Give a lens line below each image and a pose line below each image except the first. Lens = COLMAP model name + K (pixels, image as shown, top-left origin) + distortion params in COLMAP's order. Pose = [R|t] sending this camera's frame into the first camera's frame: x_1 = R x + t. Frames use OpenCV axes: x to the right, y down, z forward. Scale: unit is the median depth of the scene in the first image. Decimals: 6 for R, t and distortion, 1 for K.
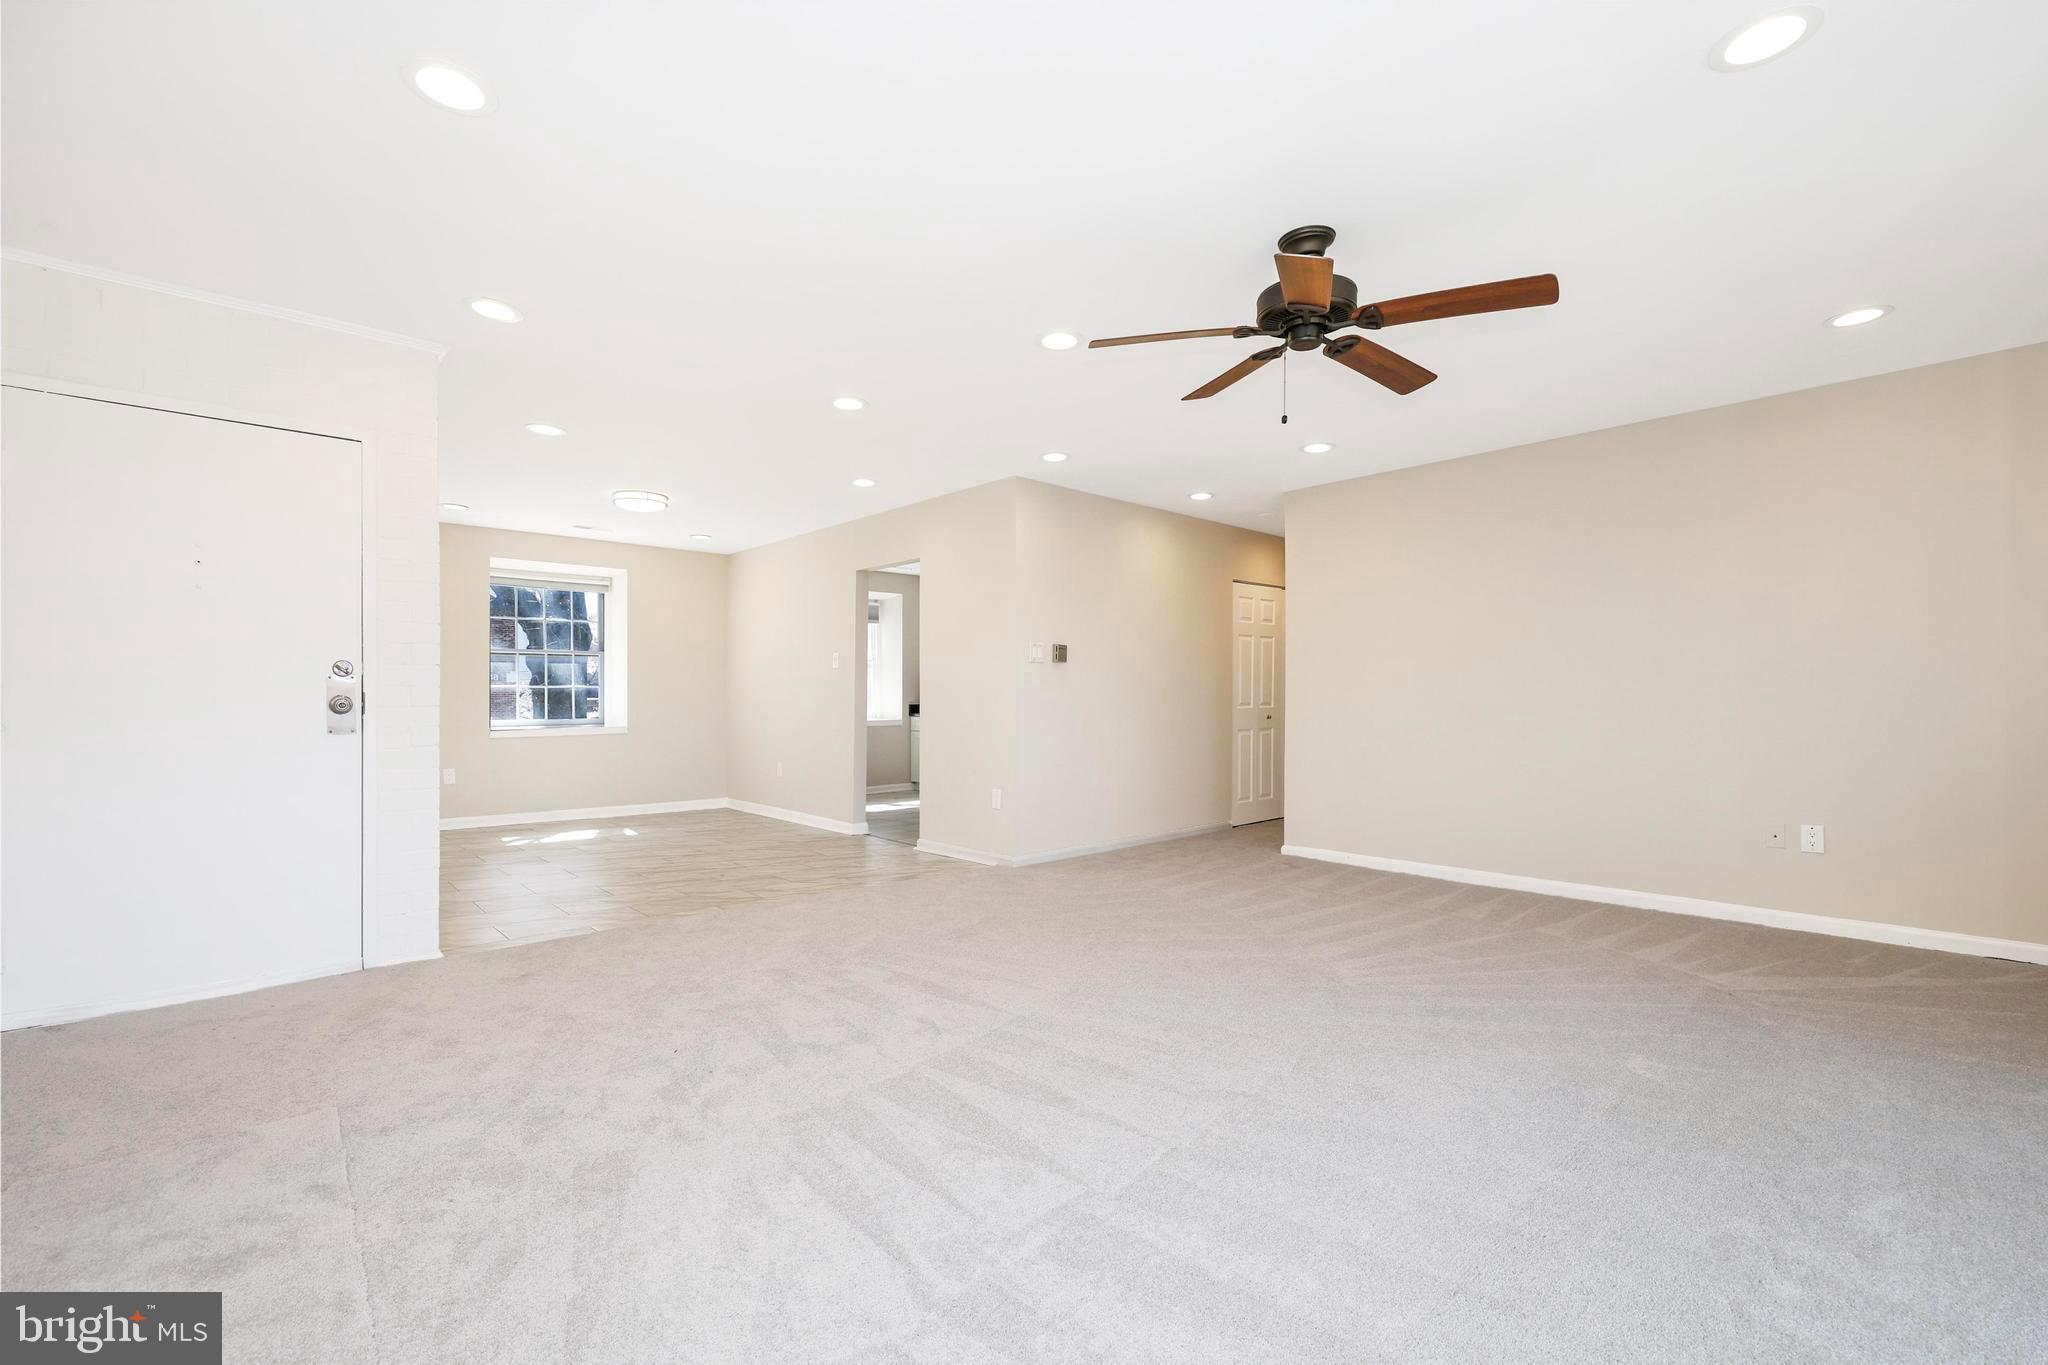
lens RADIAL K [[881.8, 0, 1019.0], [0, 881.8, 673.2], [0, 0, 1]] dist [-0.000584, -0.000512]
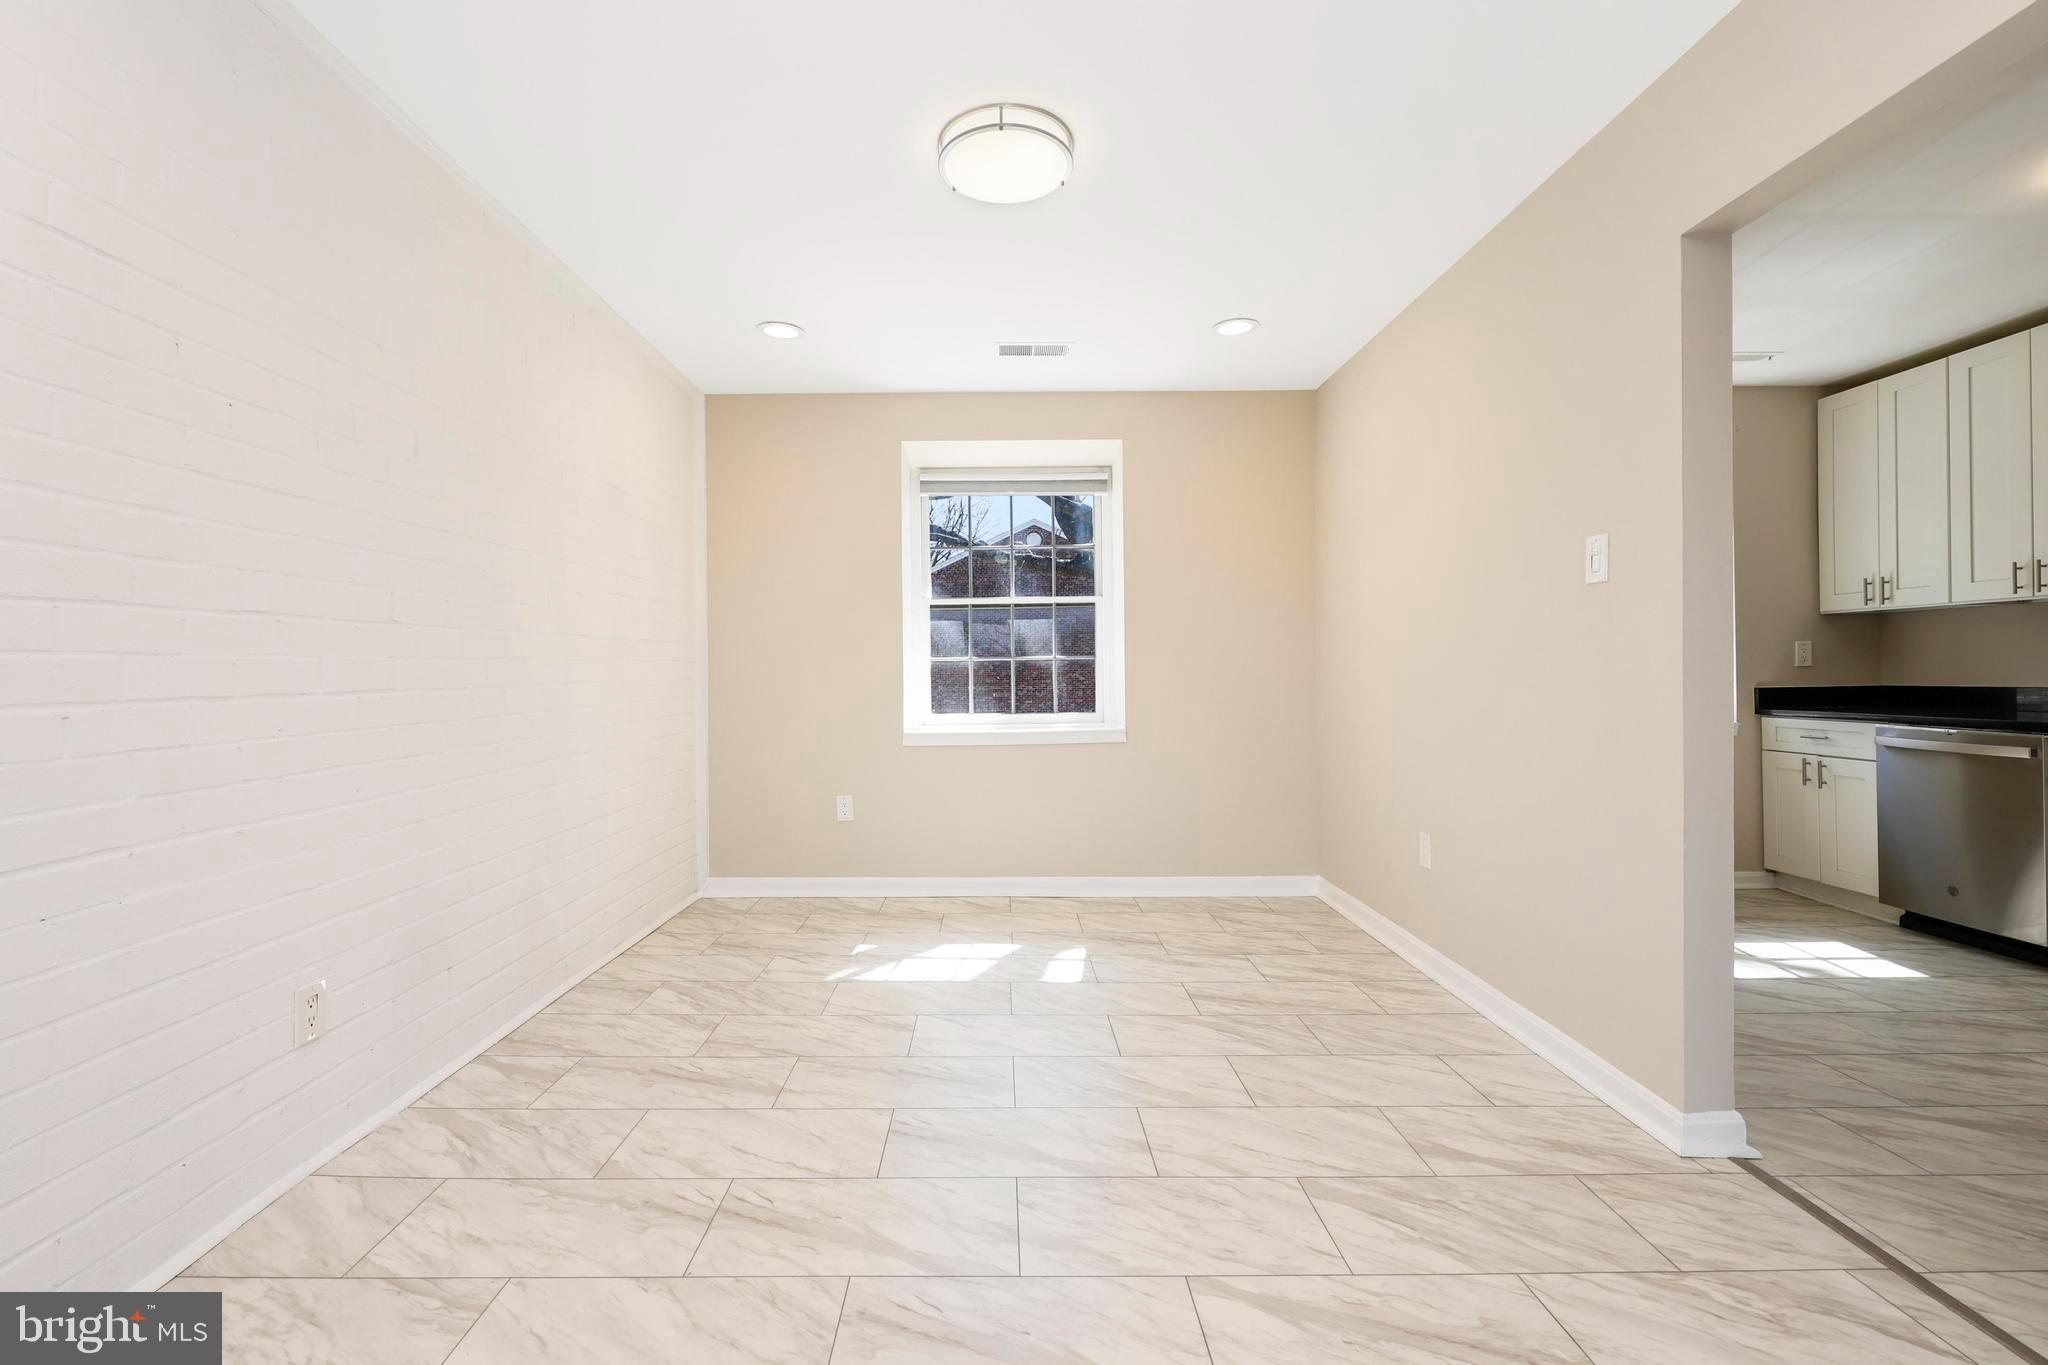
lens RADIAL K [[881.8, 0, 1019.0], [0, 881.8, 673.2], [0, 0, 1]] dist [-0.000584, -0.000512]
pose [[0.750595, -0.006242, -0.660733, -0.137434], [0.022998, 0.999596, 0.016683, 0.015636], [0.660362, -0.027717, 0.750436, 0.552500]]
